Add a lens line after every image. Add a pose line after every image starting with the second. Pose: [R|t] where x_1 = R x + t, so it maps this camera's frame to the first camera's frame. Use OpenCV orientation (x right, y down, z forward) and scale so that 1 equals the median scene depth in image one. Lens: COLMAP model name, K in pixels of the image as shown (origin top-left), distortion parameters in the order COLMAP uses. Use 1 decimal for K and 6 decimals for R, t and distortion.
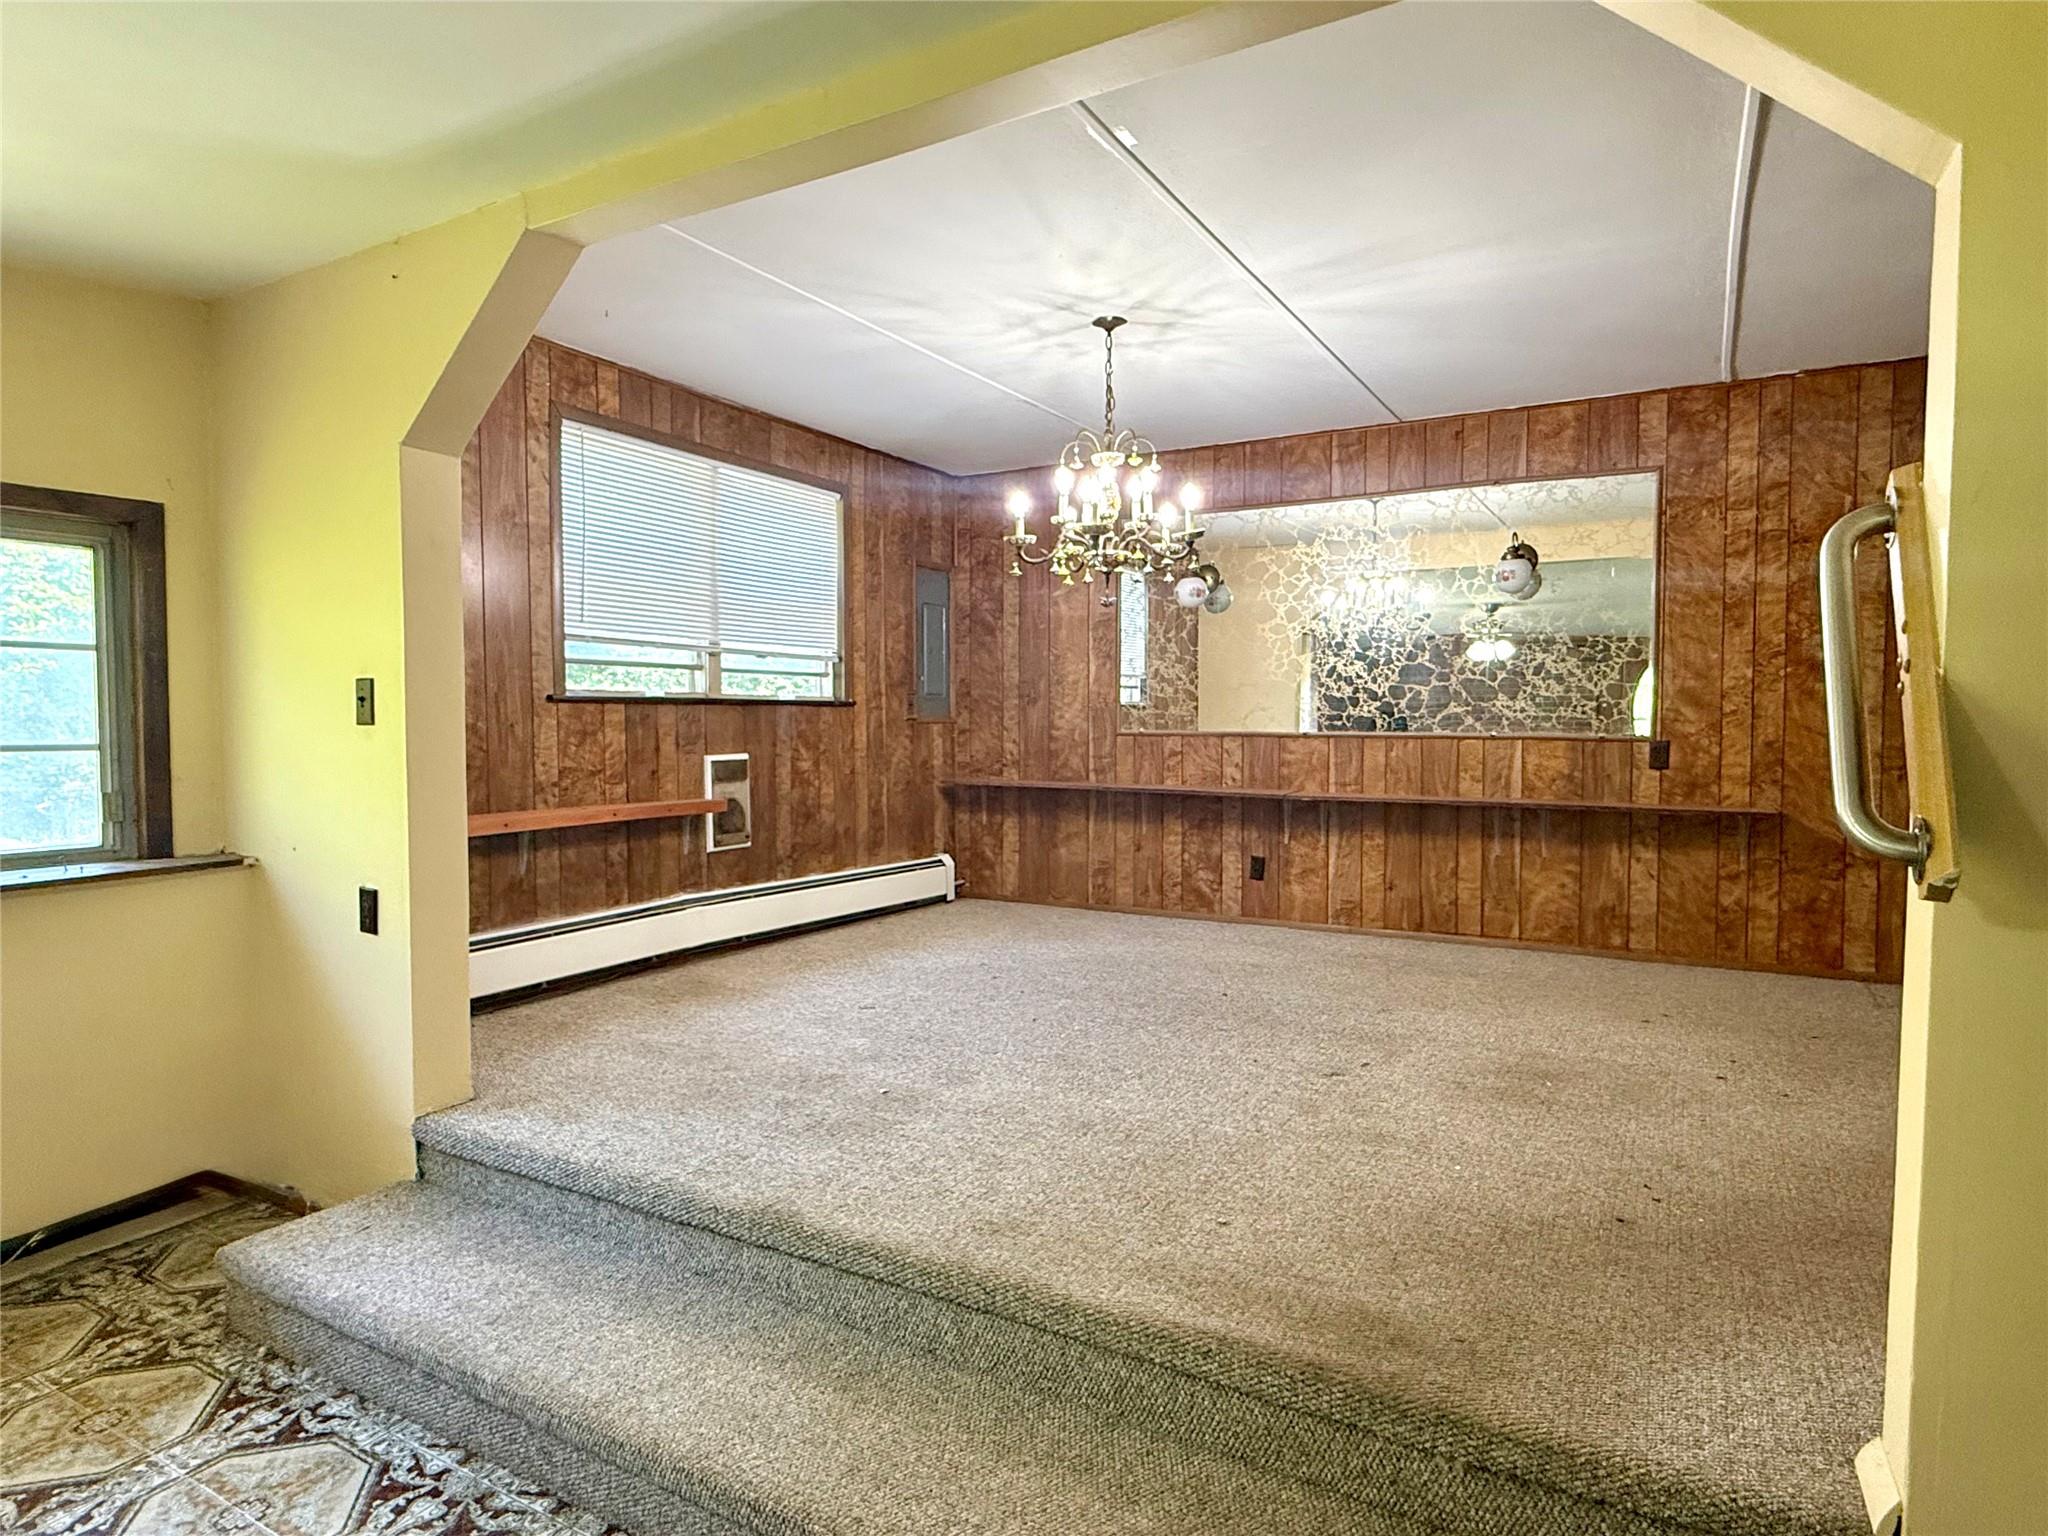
lens RADIAL K [[1165.9, 0, 1019.3], [0, 1165.9, 770.4], [0, 0, 1]] dist [-0.000847, 0.001332]
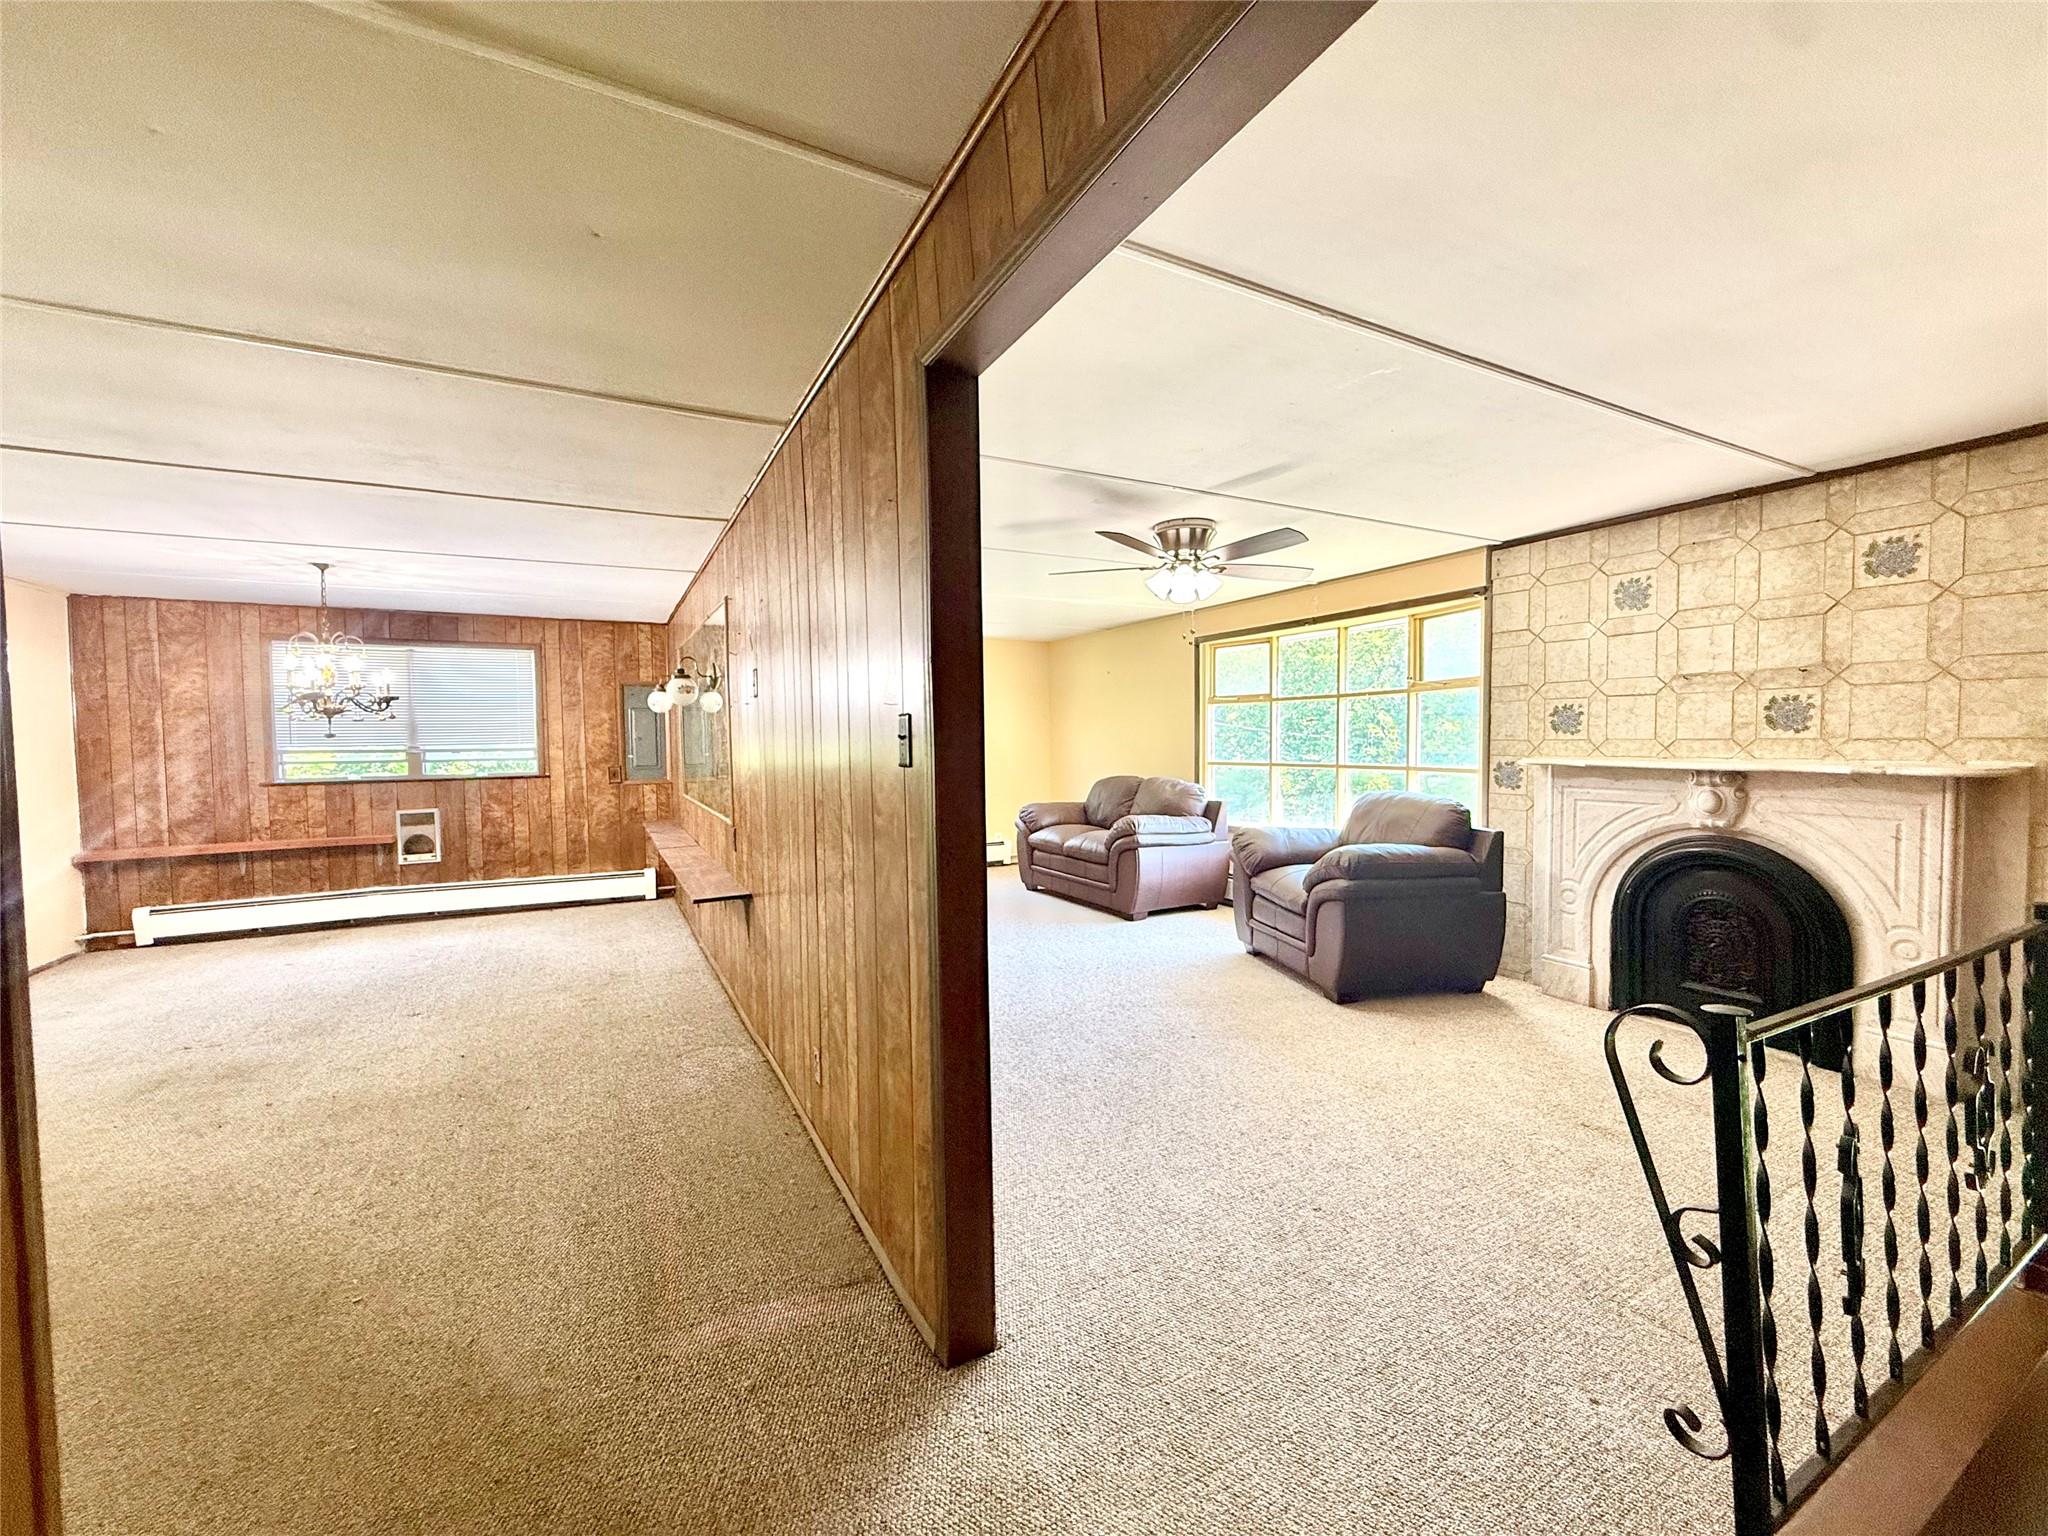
lens RADIAL K [[815.6, 0, 1022.9], [0, 815.6, 768.0], [0, 0, 1]] dist [-0.002013, -0.000302]
pose [[0.850662, 0.004065, -0.525698, 1.382412], [-0.006581, 0.999974, -0.002915, -0.092690], [0.525672, 0.005939, 0.850666, 0.500421]]
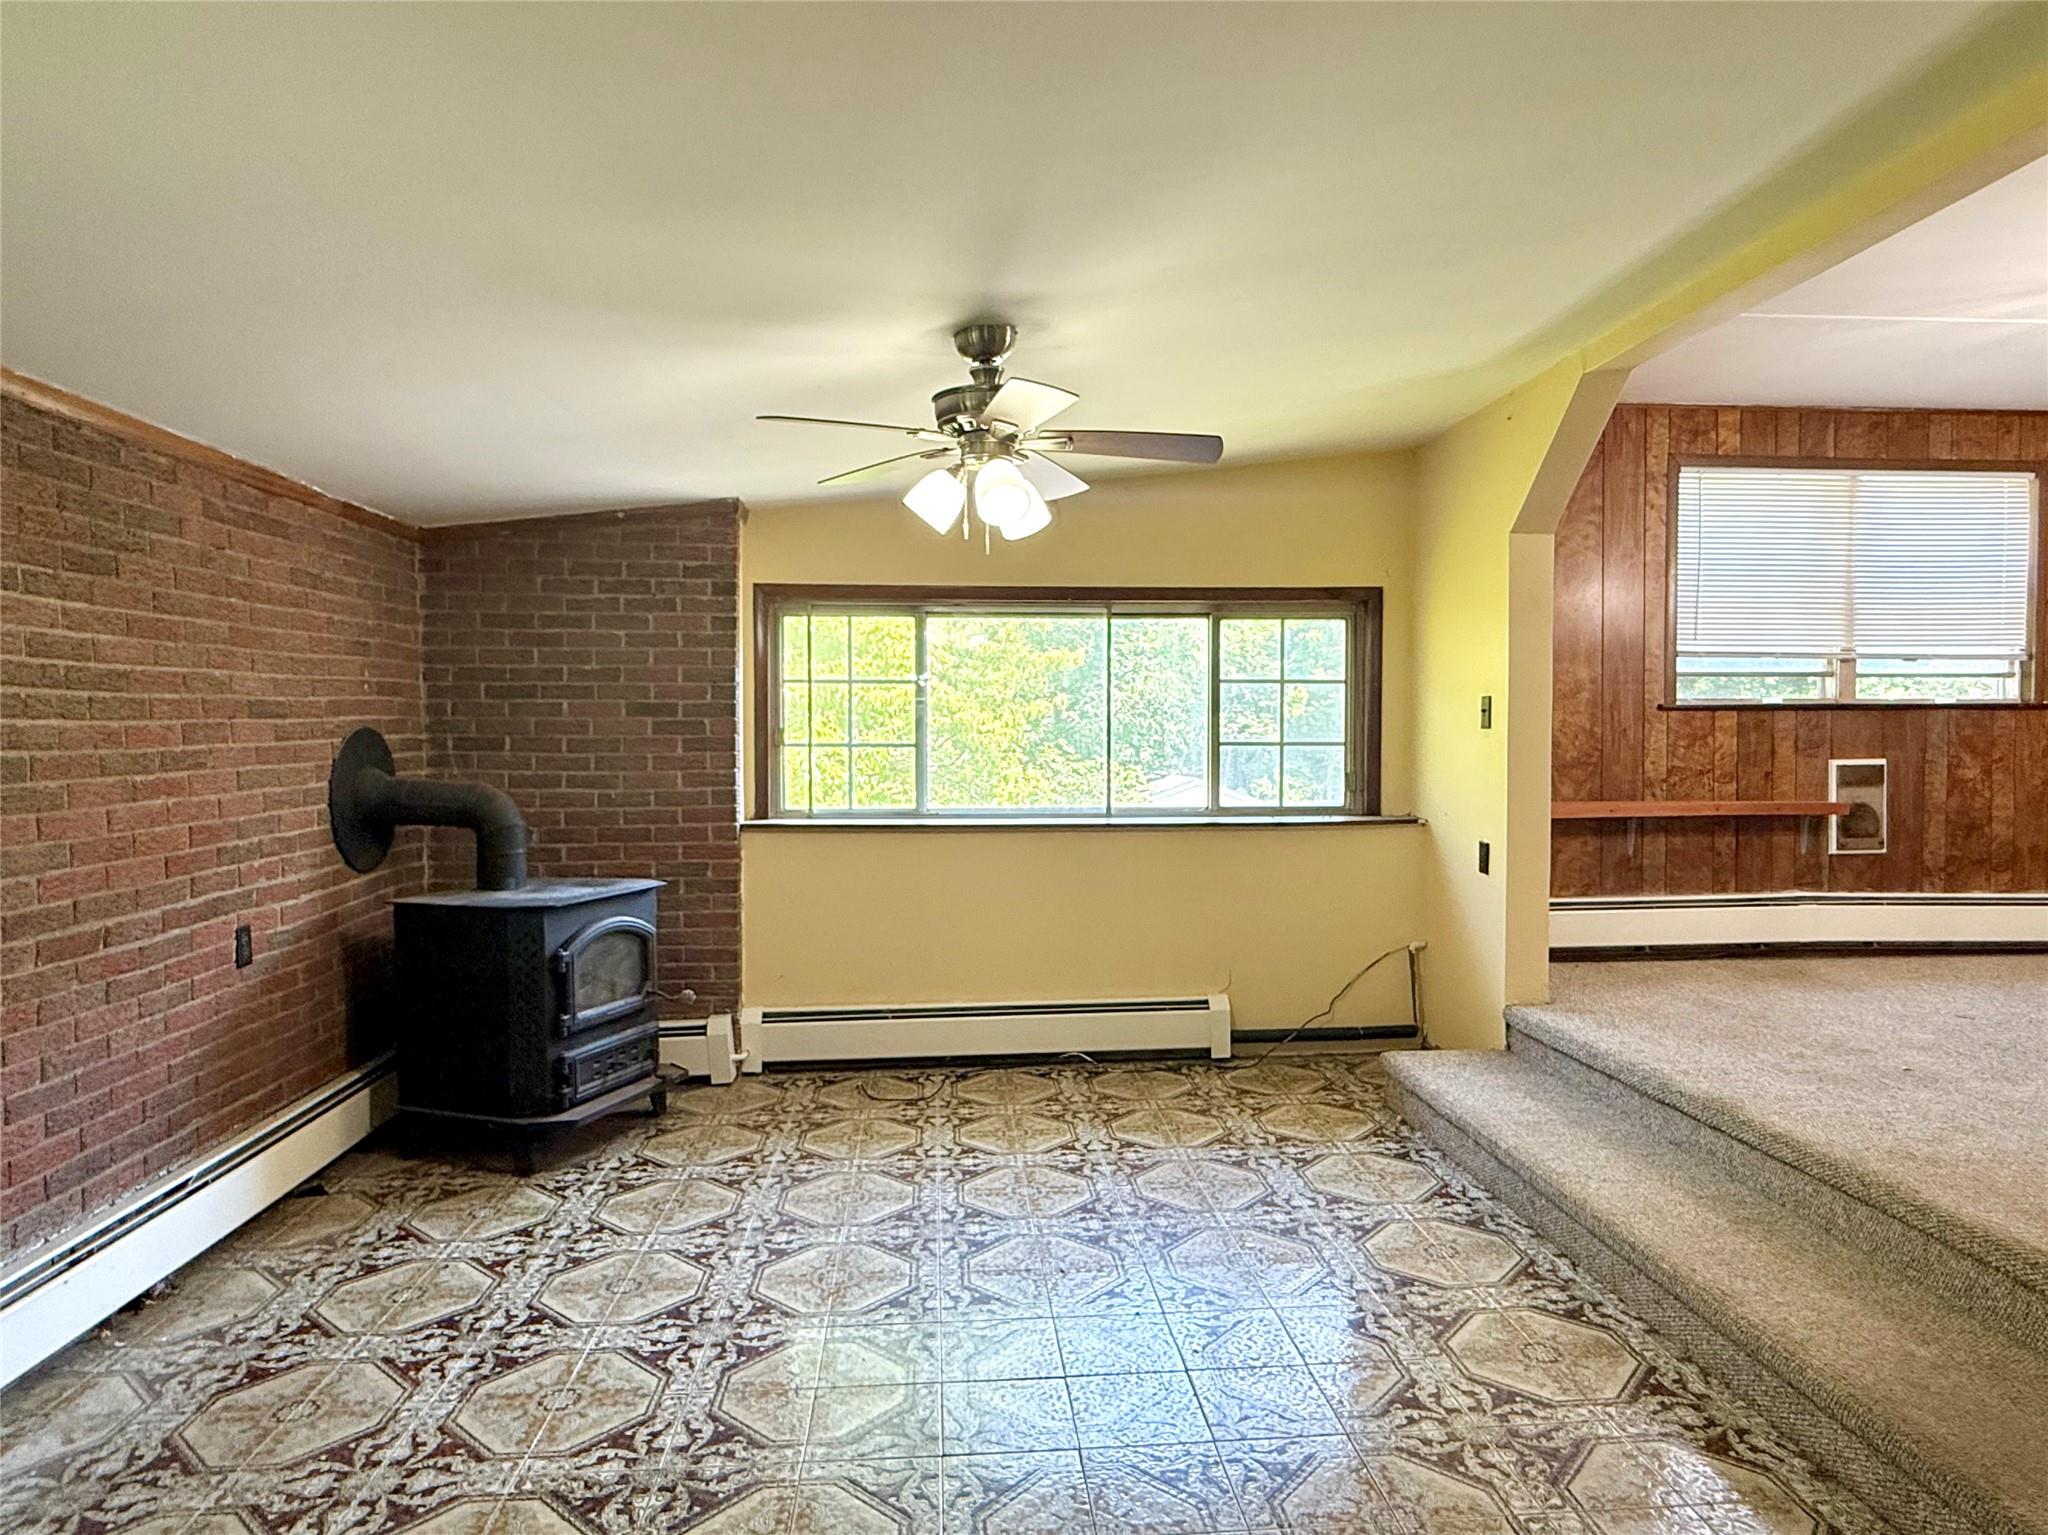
lens RADIAL K [[1165.9, 0, 1019.3], [0, 1165.9, 769.9], [0, 0, 1]] dist [-0.000847, 0.001332]
pose [[0.556004, 0.024139, -0.830829, 0.213723], [-0.032541, 0.999444, 0.007261, 0.013753], [0.830543, 0.022999, 0.556480, -0.189290]]
